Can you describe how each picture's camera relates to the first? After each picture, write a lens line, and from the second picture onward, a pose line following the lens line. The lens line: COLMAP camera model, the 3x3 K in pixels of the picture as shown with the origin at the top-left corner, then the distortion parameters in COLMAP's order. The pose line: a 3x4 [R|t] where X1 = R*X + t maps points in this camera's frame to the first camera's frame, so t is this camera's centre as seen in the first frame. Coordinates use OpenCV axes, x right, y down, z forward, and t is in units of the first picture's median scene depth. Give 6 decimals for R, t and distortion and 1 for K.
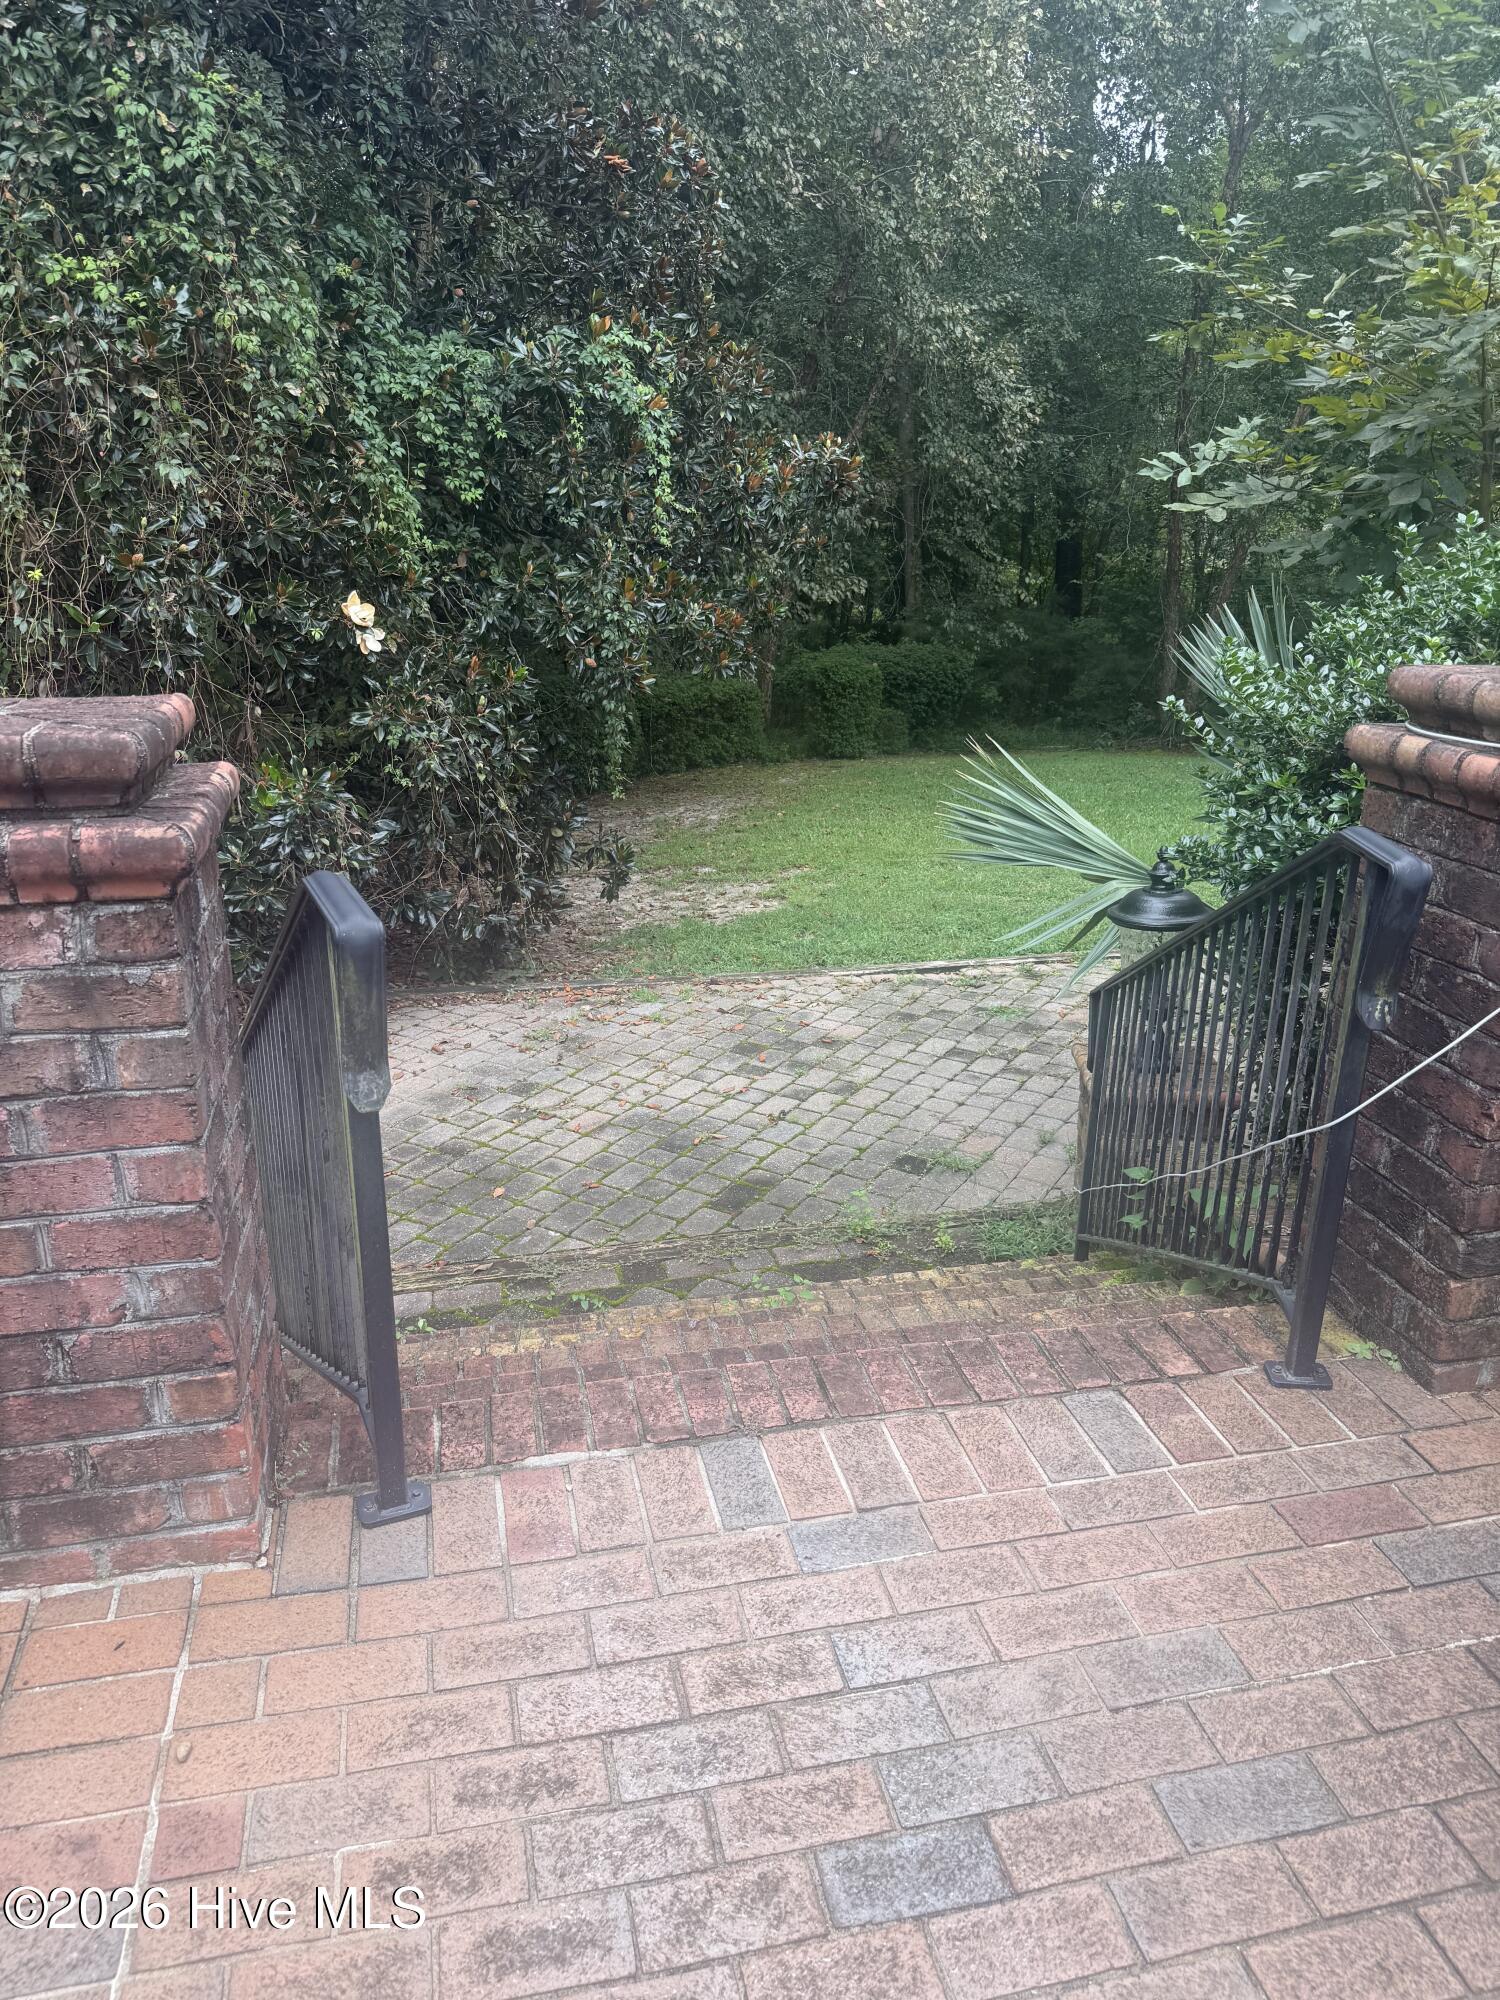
lens RADIAL K [[1404.5, 0, 750.0], [0, 1404.5, 1000.0], [0, 0, 1]] dist [0.181462, -0.359805]
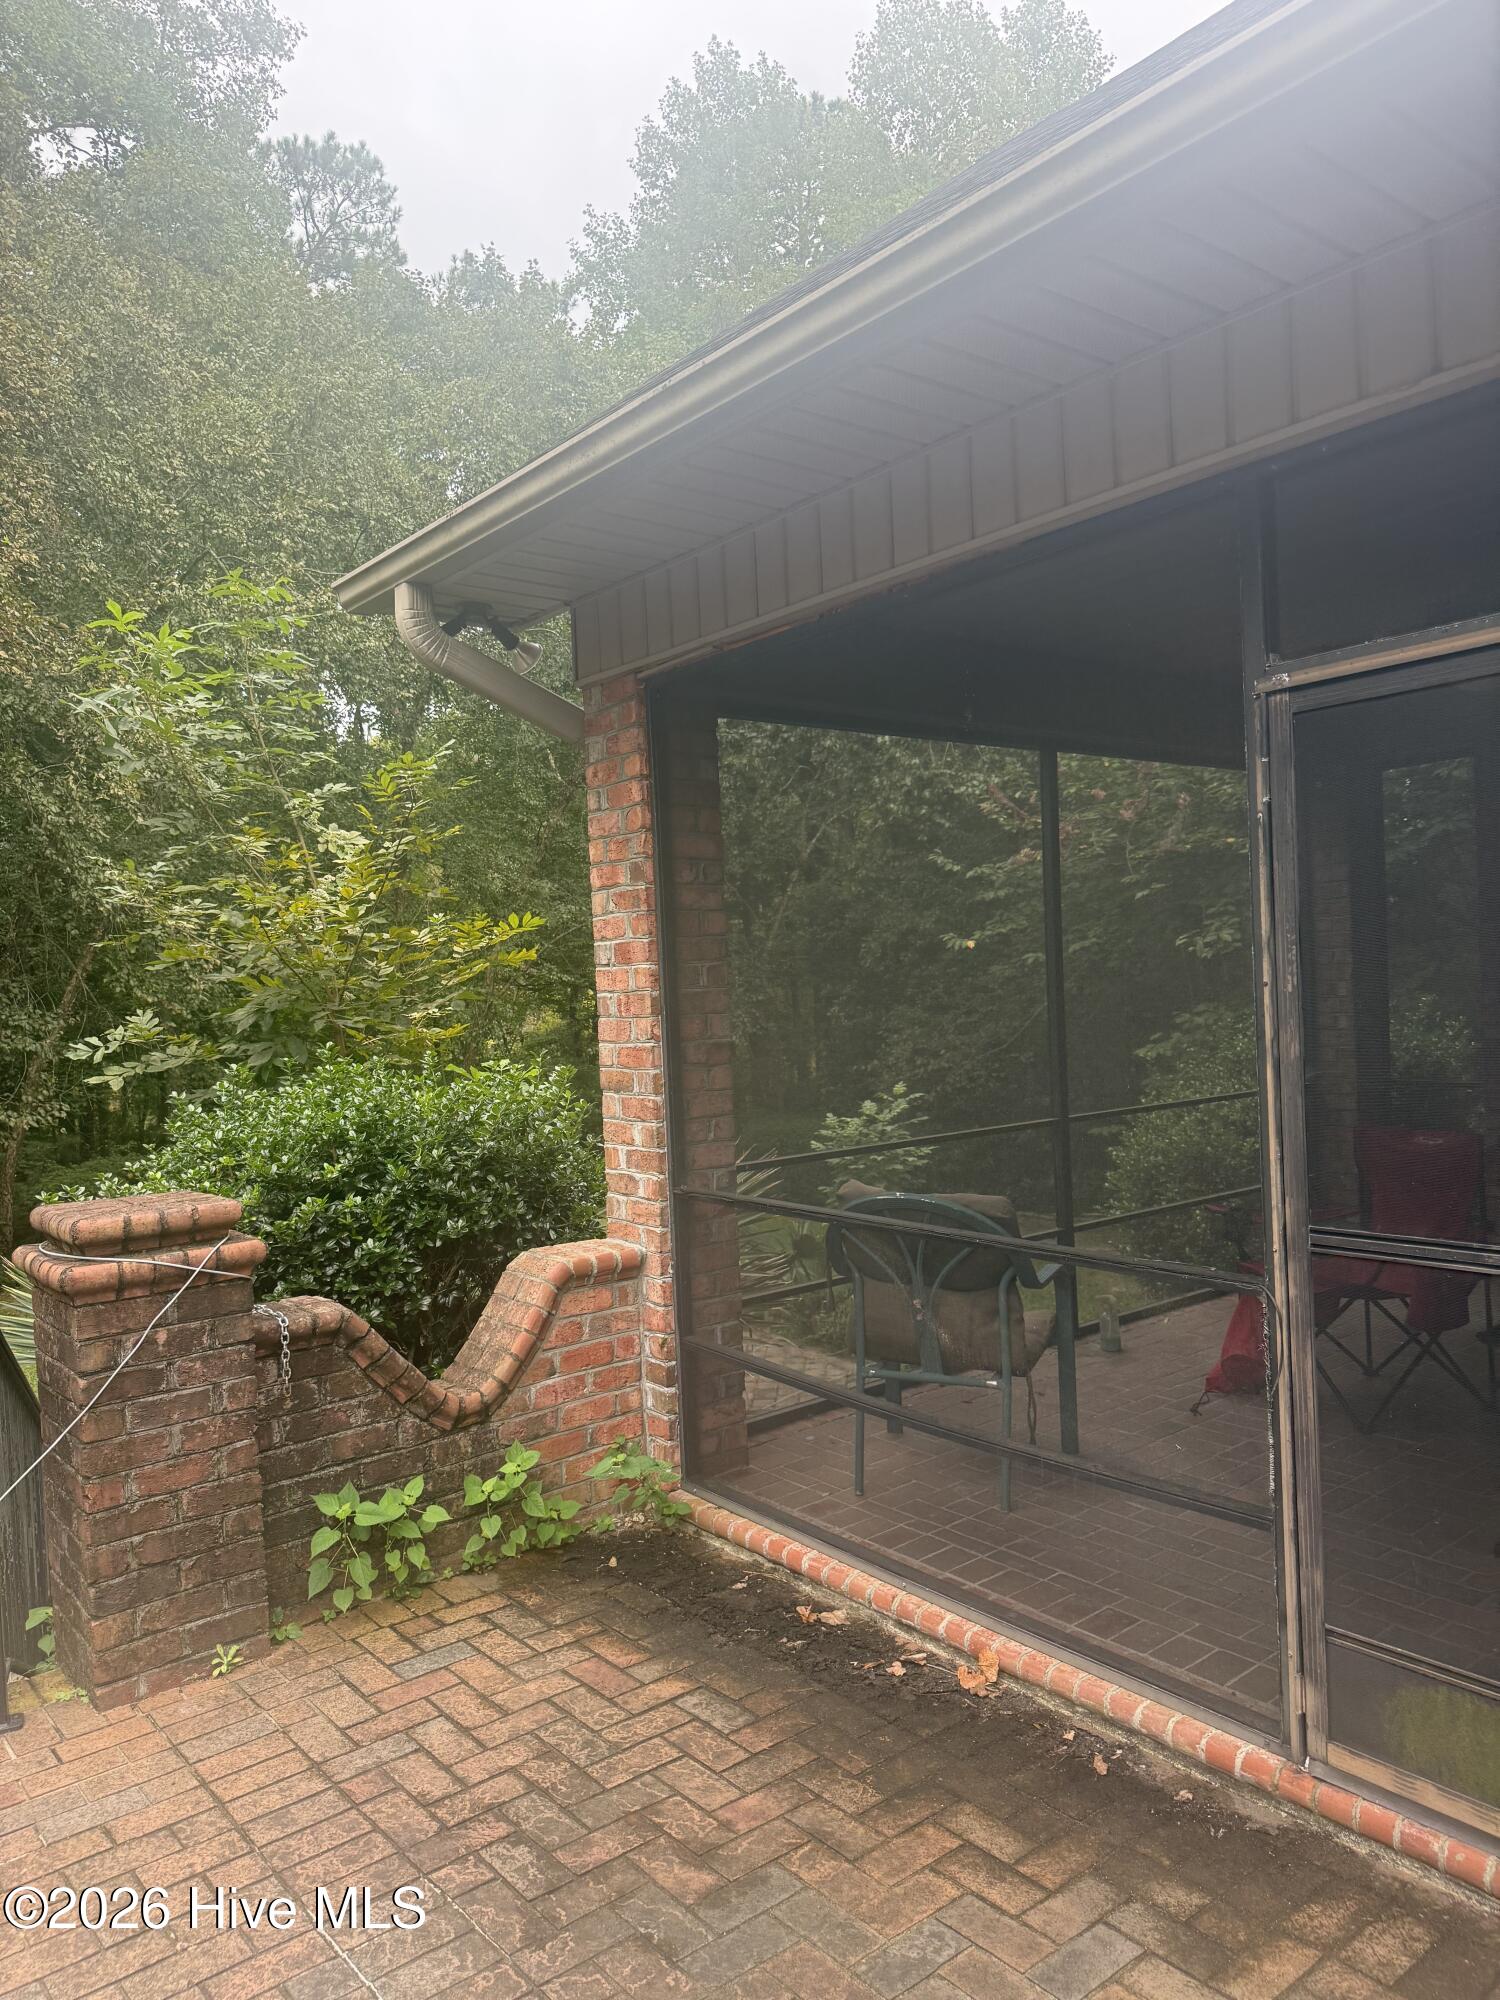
lens RADIAL K [[1395.3, 0, 750.0], [0, 1395.3, 1000.0], [0, 0, 1]] dist [0.003648, 0.000938]
pose [[0.889695, -0.051924, 0.453594, 0.254316], [0.197945, 0.939147, -0.280751, 0.072213], [-0.411413, 0.339569, 0.845832, -0.365955]]
